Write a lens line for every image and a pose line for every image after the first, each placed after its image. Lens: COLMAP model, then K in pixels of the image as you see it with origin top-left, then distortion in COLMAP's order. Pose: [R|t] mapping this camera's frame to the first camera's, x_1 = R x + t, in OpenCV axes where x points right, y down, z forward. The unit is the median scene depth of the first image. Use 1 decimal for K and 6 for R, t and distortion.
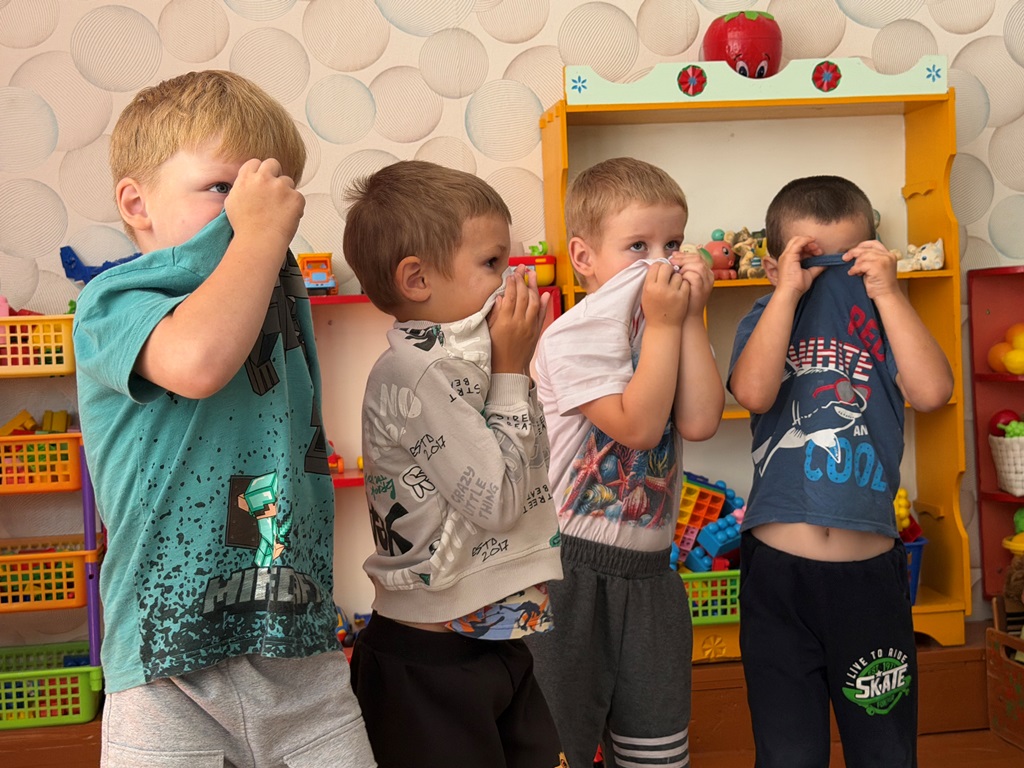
lens RADIAL K [[1527.4, 0, 503.4], [0, 1527.4, 429.2], [0, 0, 1]] dist [0.121964, 0.000000]
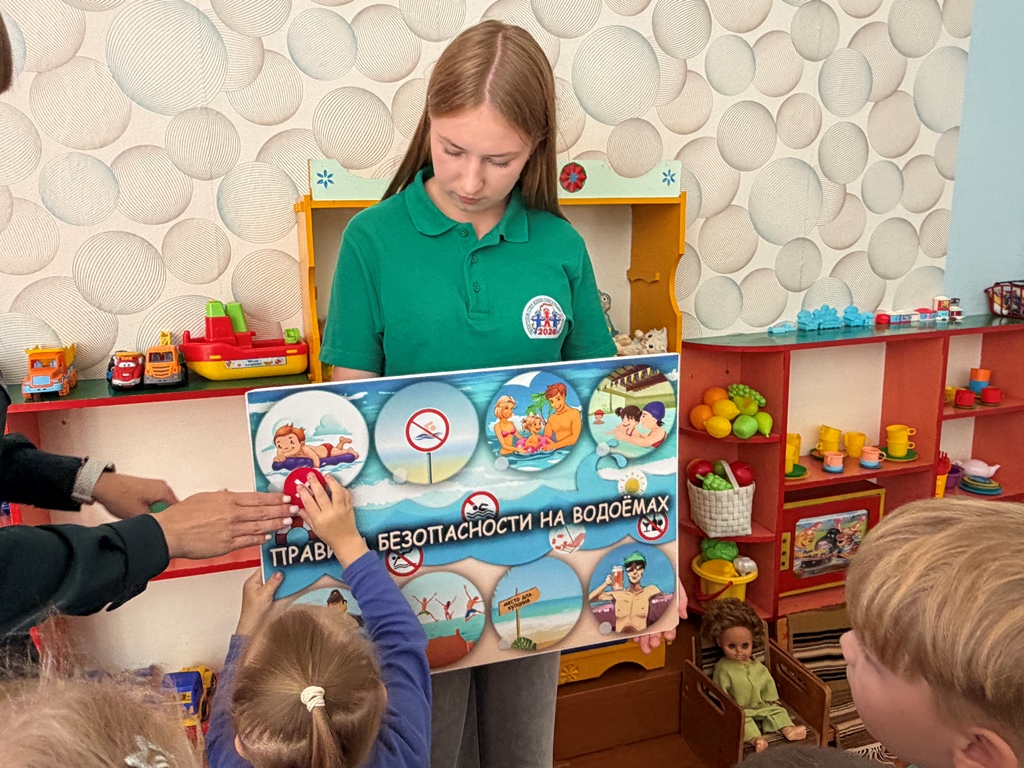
lens RADIAL K [[728.0, 0, 462.0], [0, 728.0, 366.9], [0, 0, 1]] dist [0.029319, -0.044256]
pose [[0.991588, 0.001048, 0.129431, 0.071875], [-0.018074, 0.991291, 0.130440, -0.161989], [-0.128167, -0.131682, 0.982972, 0.505518]]
